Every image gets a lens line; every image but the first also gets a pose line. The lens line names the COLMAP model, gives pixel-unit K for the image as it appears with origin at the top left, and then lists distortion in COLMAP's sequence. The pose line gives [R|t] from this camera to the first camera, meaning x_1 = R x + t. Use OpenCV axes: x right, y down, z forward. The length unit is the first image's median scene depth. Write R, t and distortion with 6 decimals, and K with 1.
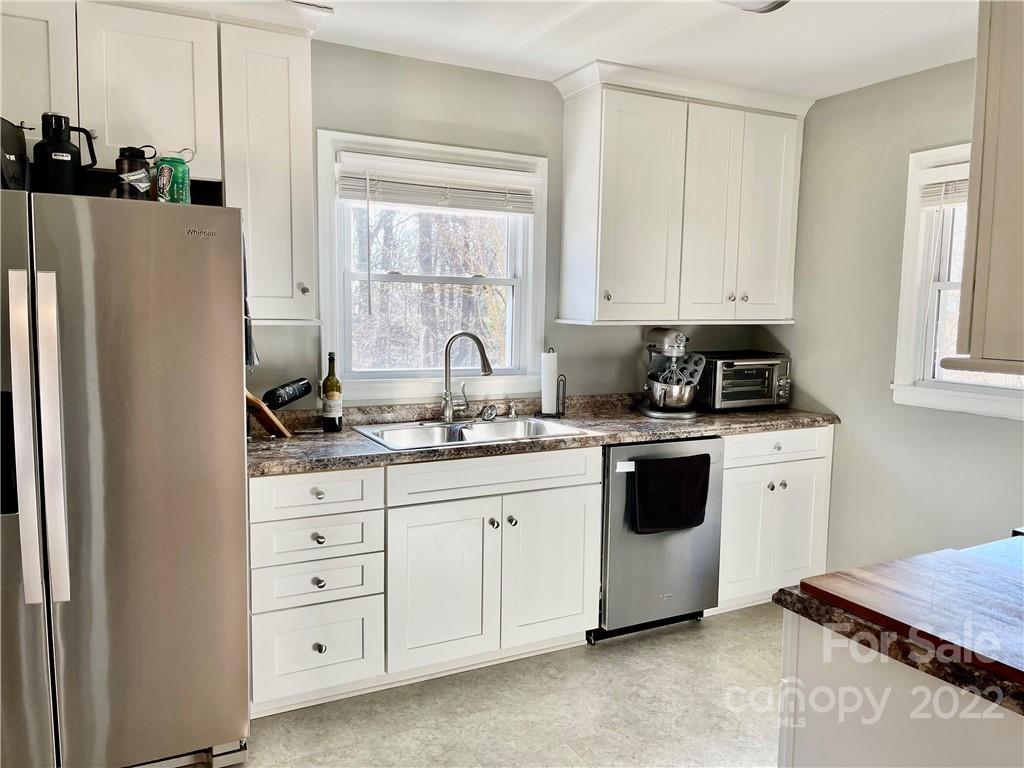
lens RADIAL K [[776.9, 0, 512.0], [0, 776.9, 384.3], [0, 0, 1]] dist [-0.006185, -0.004380]
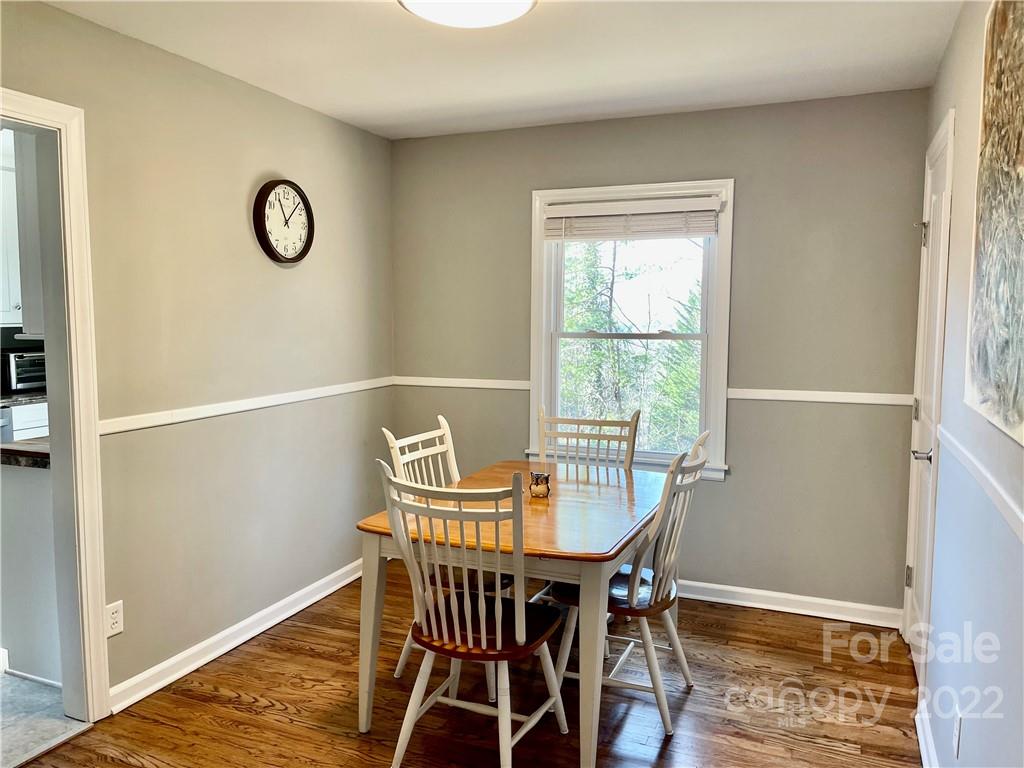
lens RADIAL K [[776.9, 0, 512.7], [0, 776.9, 384.2], [0, 0, 1]] dist [-0.006185, -0.004380]
pose [[0.776219, -0.069802, 0.626588, 0.094137], [0.076384, 0.996943, 0.016435, 0.066741], [-0.625820, 0.035104, 0.779177, -0.605797]]
